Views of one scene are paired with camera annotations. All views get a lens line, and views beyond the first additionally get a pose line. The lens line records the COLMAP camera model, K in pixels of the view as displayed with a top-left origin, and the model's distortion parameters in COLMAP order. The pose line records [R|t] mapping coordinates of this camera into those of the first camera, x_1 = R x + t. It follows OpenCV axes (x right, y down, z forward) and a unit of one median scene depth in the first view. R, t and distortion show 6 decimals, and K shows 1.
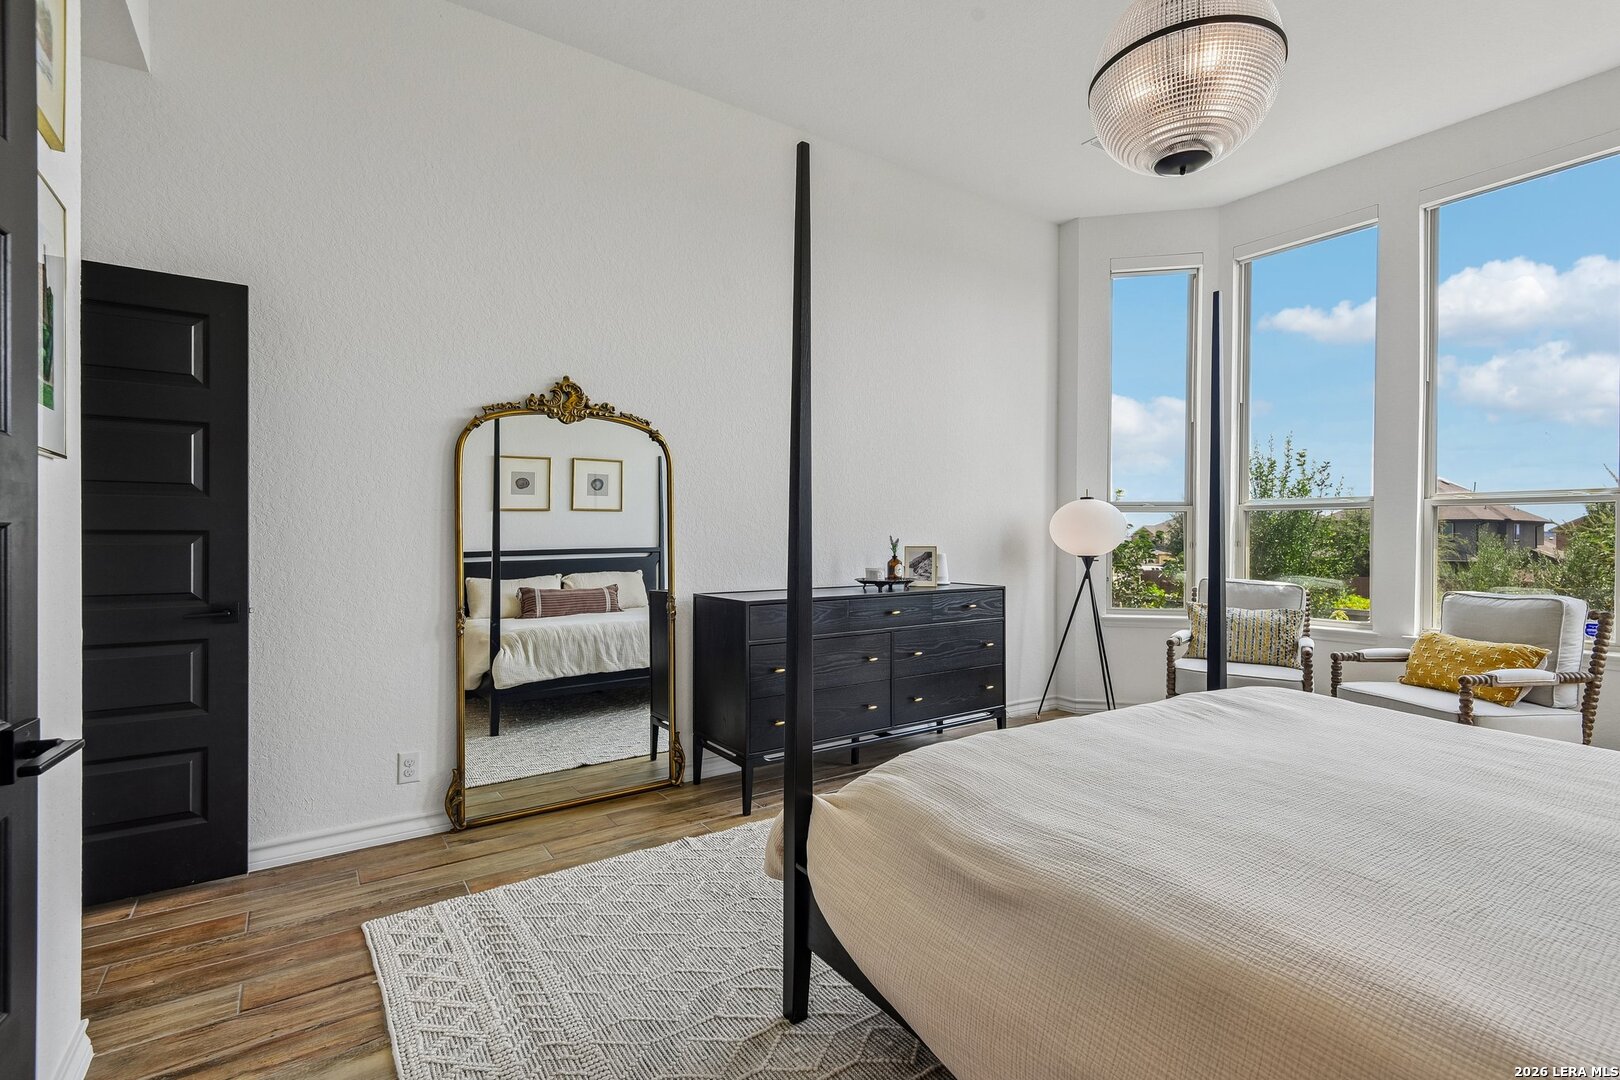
lens RADIAL K [[752.1, 0, 810.7], [0, 752.1, 538.2], [0, 0, 1]] dist [0.004427, -0.000292]
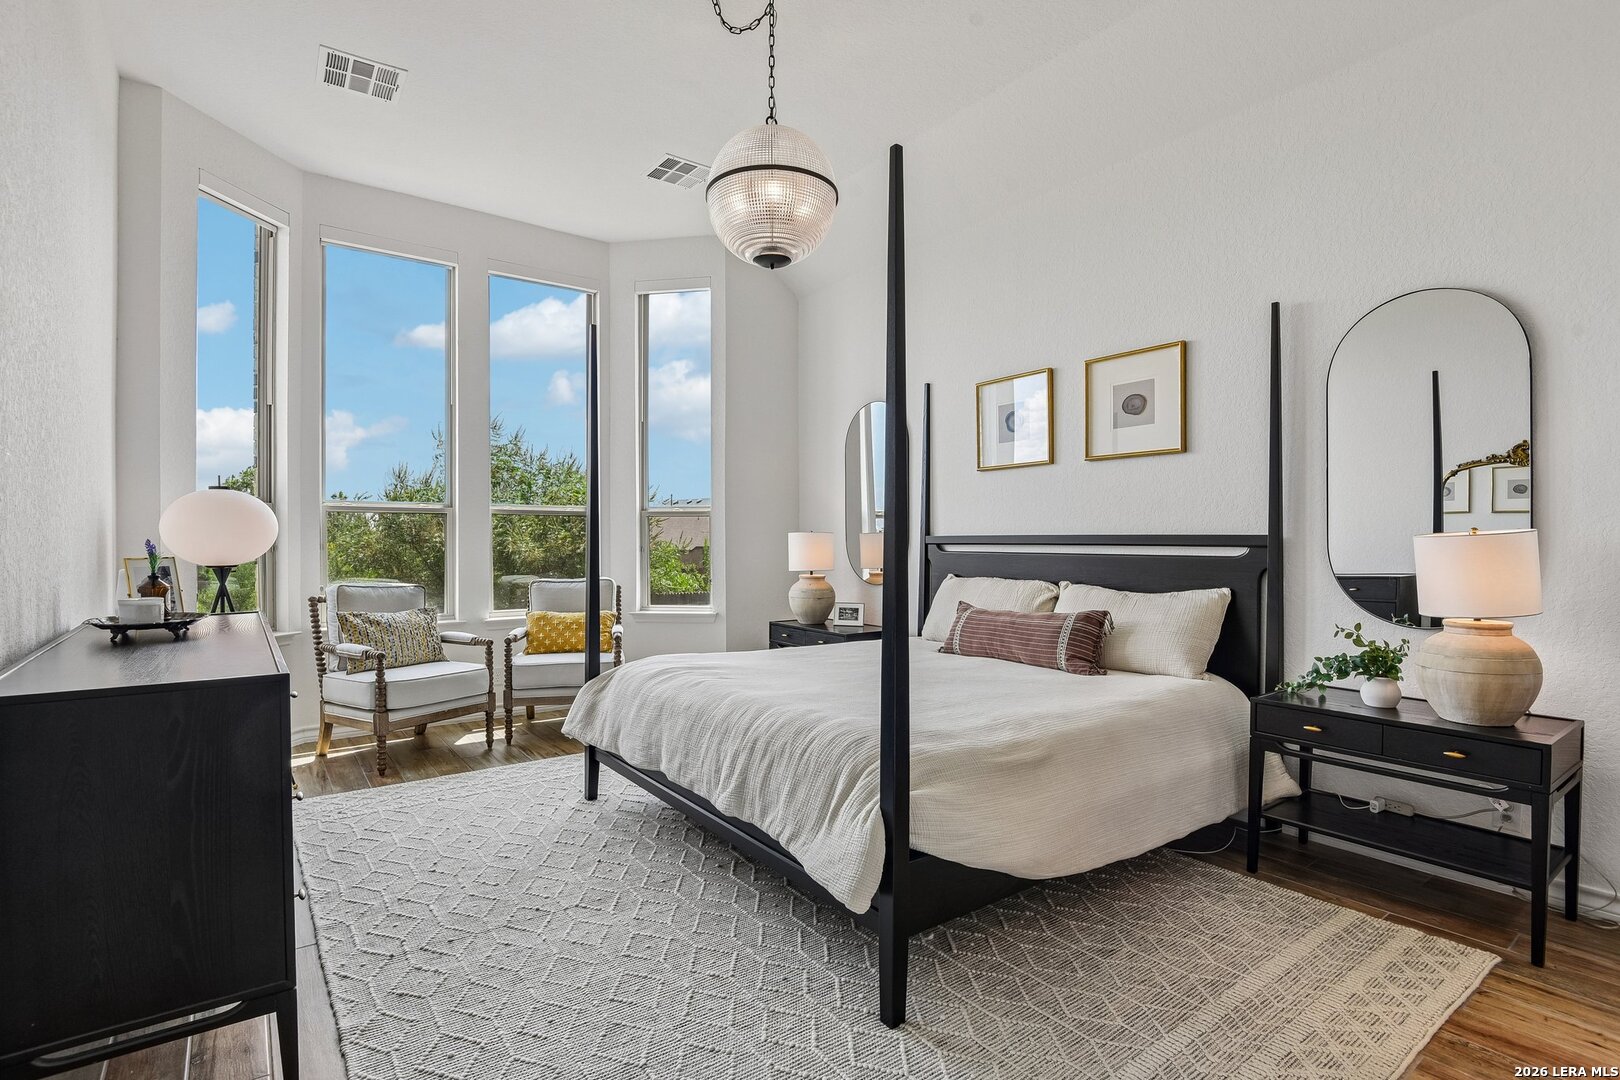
lens RADIAL K [[794.0, 0, 810.3], [0, 794.0, 534.5], [0, 0, 1]] dist [-0.002912, -0.000215]
pose [[0.028934, 0.001092, -0.999581, 0.220300], [-0.004165, 0.999991, 0.000972, 0.013505], [0.999573, 0.004135, 0.028938, 0.768948]]
